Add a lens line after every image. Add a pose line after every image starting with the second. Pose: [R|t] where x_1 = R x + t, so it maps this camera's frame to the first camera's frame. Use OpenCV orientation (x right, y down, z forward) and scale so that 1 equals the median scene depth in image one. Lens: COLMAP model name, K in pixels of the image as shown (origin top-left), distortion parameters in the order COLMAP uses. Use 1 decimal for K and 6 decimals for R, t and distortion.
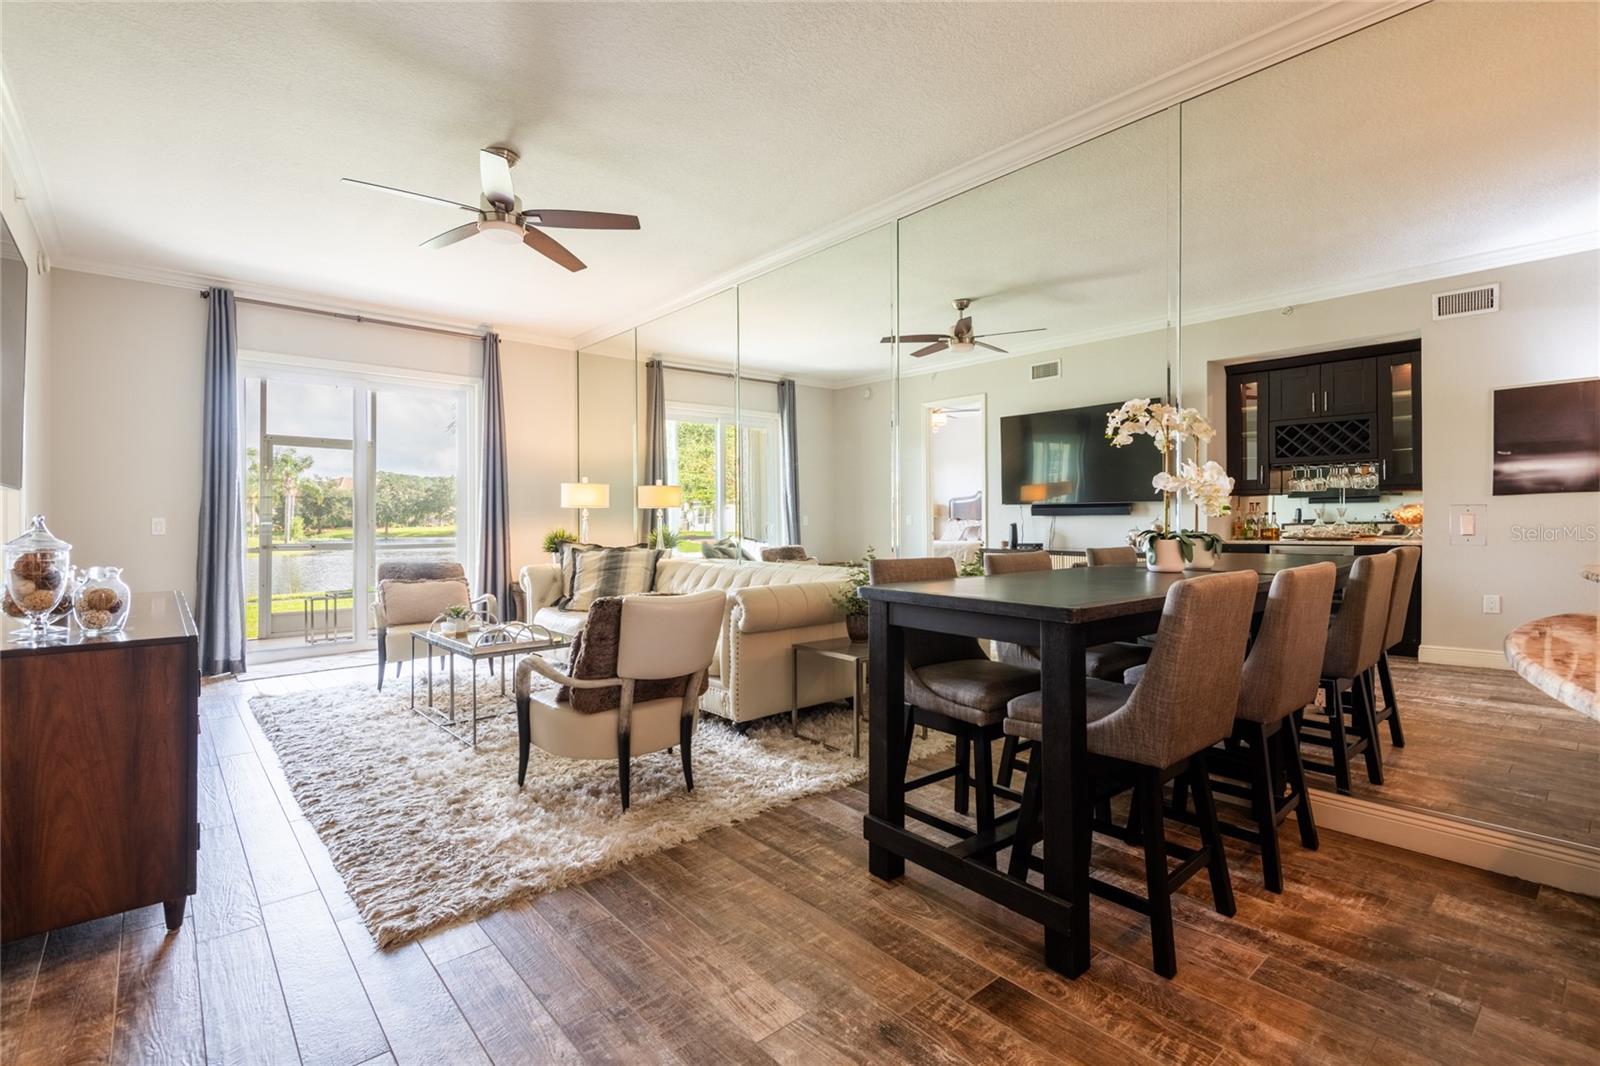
lens RADIAL K [[730.8, 0, 808.8], [0, 730.8, 518.5], [0, 0, 1]] dist [0.045447, -0.031598]
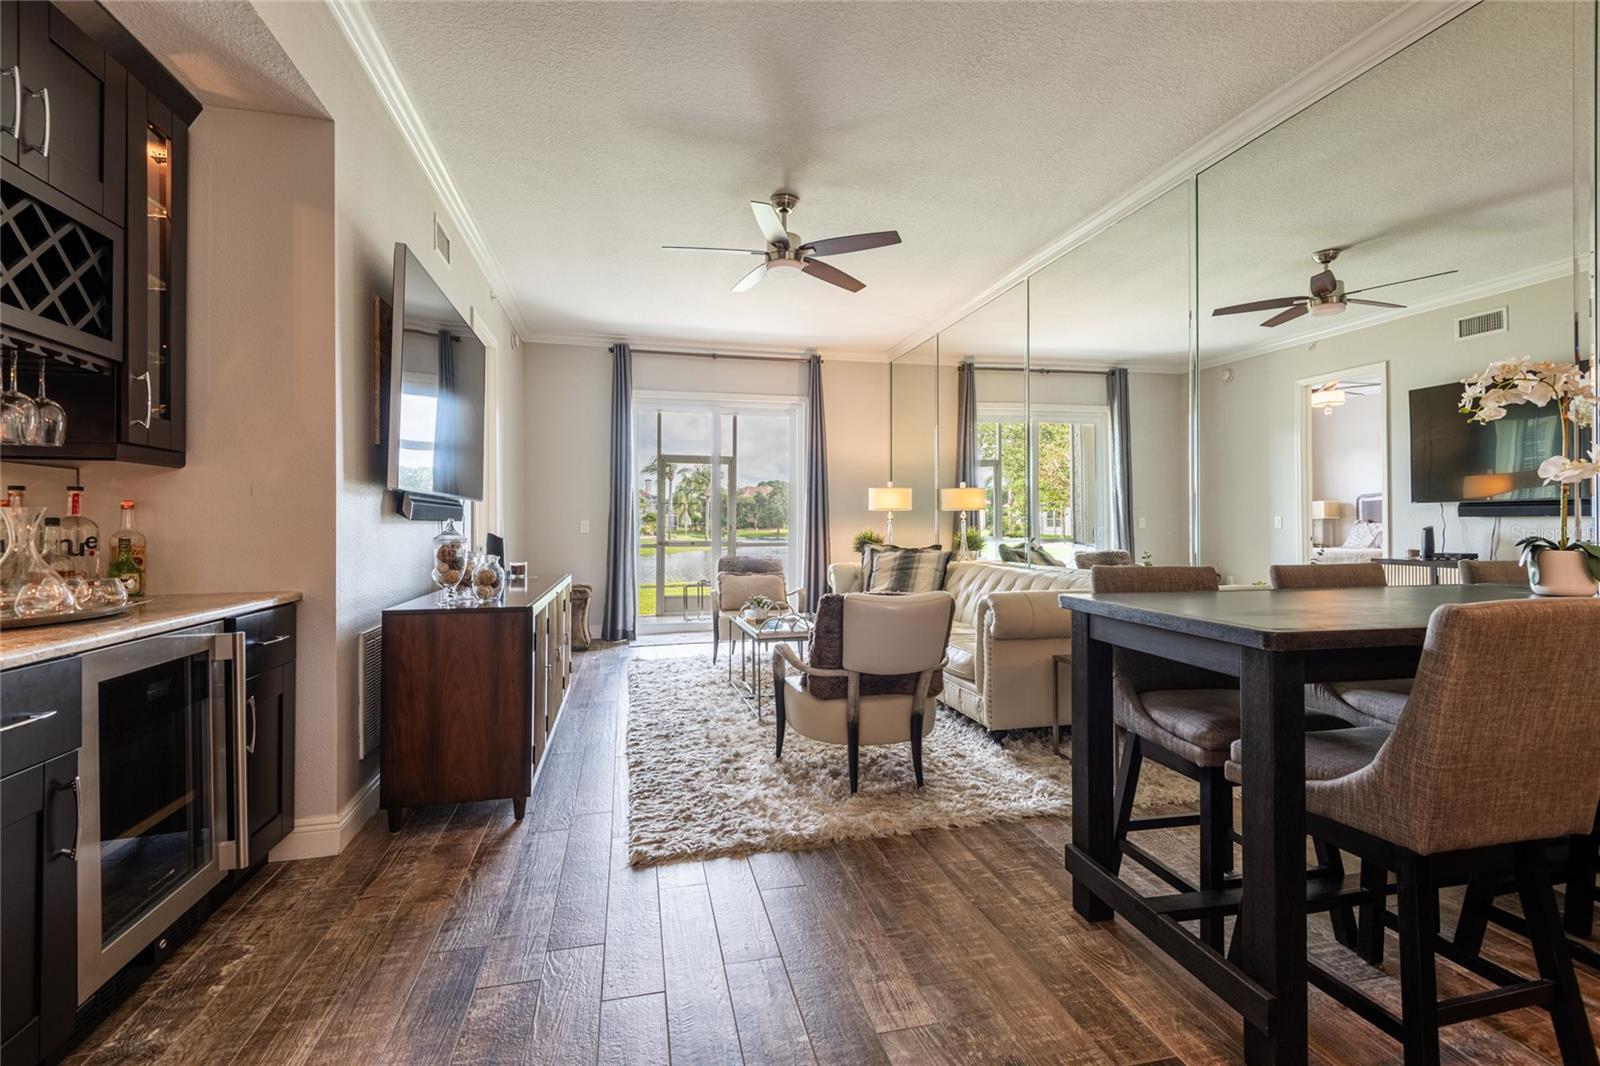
lens RADIAL K [[730.8, 0, 808.8], [0, 730.8, 518.5], [0, 0, 1]] dist [0.045447, -0.031598]
pose [[0.884796, -0.001236, -0.465977, 0.154131], [-0.000144, 0.999996, -0.002926, -0.000141], [0.465979, 0.002656, 0.884792, 0.023334]]
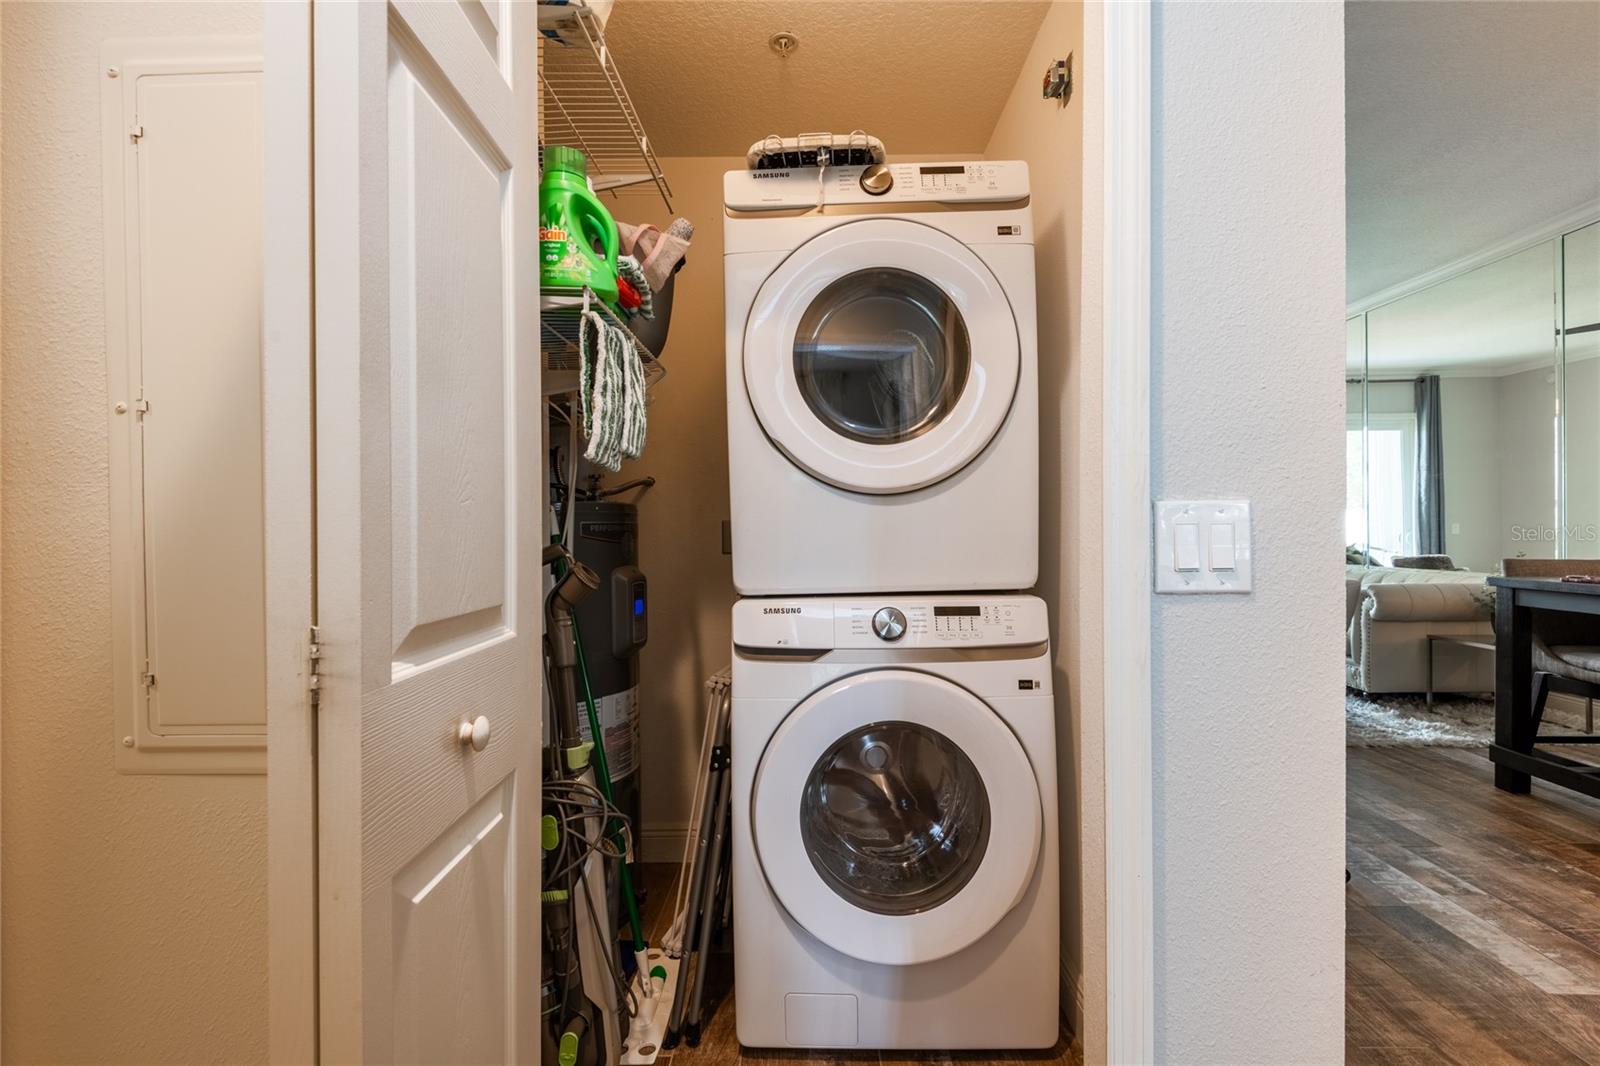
lens RADIAL K [[752.9, 0, 800.0], [0, 752.9, 533.0], [0, 0, 1]] dist [0.000758, 0.000110]
pose [[0.744667, 0.000141, -0.667436, 0.038292], [0.004107, 0.999980, 0.004793, -0.000131], [0.667423, -0.006310, 0.744652, -0.620276]]
